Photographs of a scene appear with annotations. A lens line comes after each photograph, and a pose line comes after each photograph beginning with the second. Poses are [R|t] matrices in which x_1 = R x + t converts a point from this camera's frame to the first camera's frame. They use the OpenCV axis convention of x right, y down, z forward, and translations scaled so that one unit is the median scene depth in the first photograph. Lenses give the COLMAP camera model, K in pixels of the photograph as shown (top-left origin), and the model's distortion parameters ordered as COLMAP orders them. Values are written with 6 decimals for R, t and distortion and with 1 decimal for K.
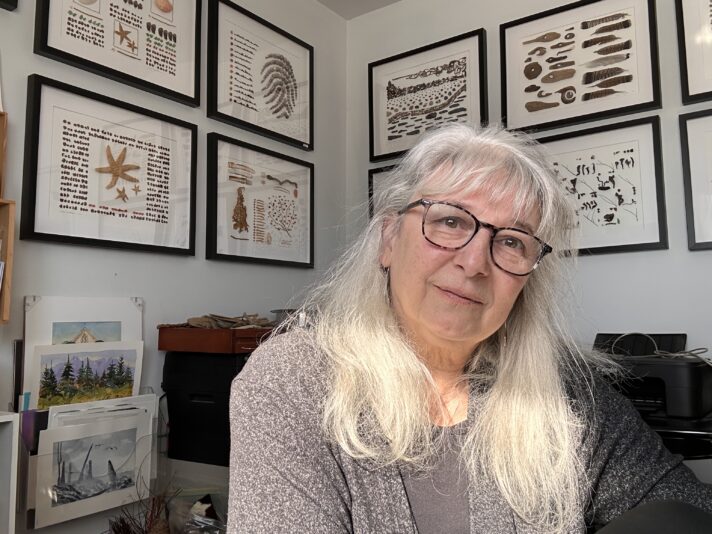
lens RADIAL K [[625.7, 0, 356.6], [0, 625.7, 265.5], [0, 0, 1]] dist [0.014943, 0.006666]
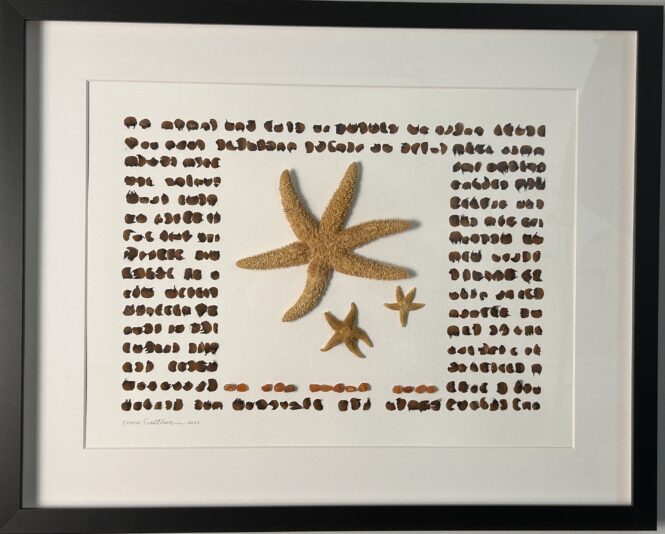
lens RADIAL K [[900.0, 0, 332.7], [0, 900.0, 267.2], [0, 0, 1]] dist [0.129677, 0.000000]
pose [[0.629742, 0.000870, -0.776804, -0.059586], [0.058064, 0.997149, 0.048188, -0.163162], [0.774632, -0.075450, 0.627896, 0.741910]]
